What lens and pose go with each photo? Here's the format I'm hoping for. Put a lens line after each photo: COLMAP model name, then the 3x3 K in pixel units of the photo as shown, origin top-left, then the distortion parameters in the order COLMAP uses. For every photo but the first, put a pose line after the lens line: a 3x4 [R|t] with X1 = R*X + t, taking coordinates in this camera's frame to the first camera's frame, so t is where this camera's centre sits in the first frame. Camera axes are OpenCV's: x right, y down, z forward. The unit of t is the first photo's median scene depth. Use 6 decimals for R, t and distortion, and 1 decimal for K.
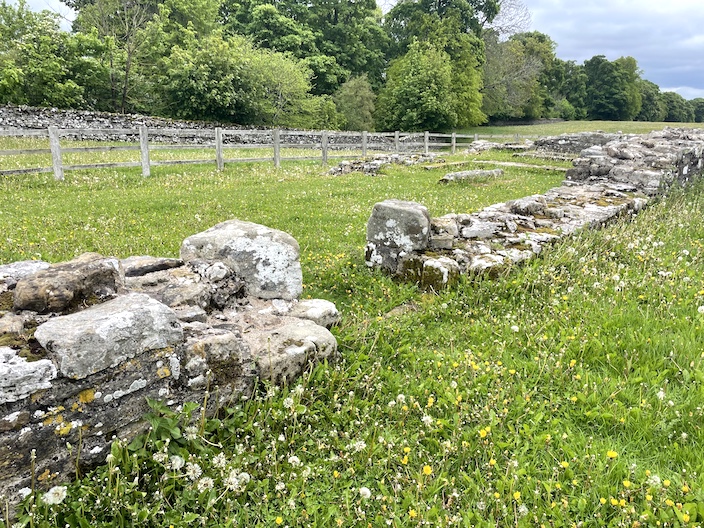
lens RADIAL K [[526.0, 0, 352.0], [0, 526.0, 264.0], [0, 0, 1]] dist [0.097814, -0.129654]
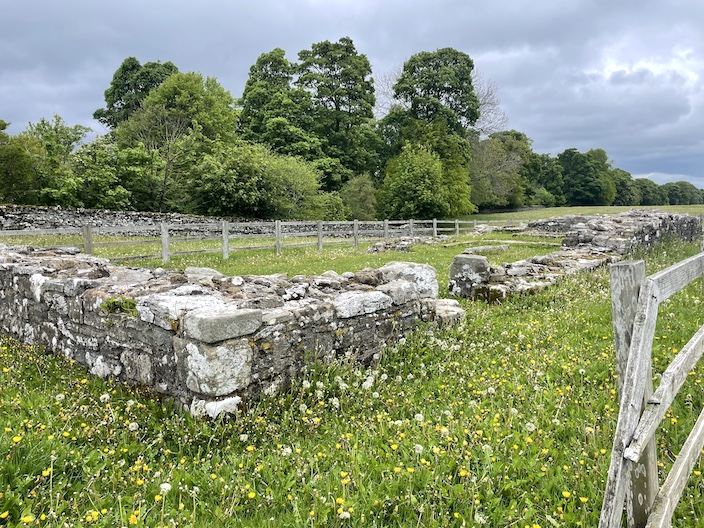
lens RADIAL K [[526.0, 0, 352.0], [0, 526.0, 264.0], [0, 0, 1]] dist [0.097814, -0.129654]
pose [[0.999308, -0.032187, 0.018642, -0.048654], [0.034849, 0.985394, -0.166684, 0.027586], [-0.013005, 0.167218, 0.985834, -0.099785]]
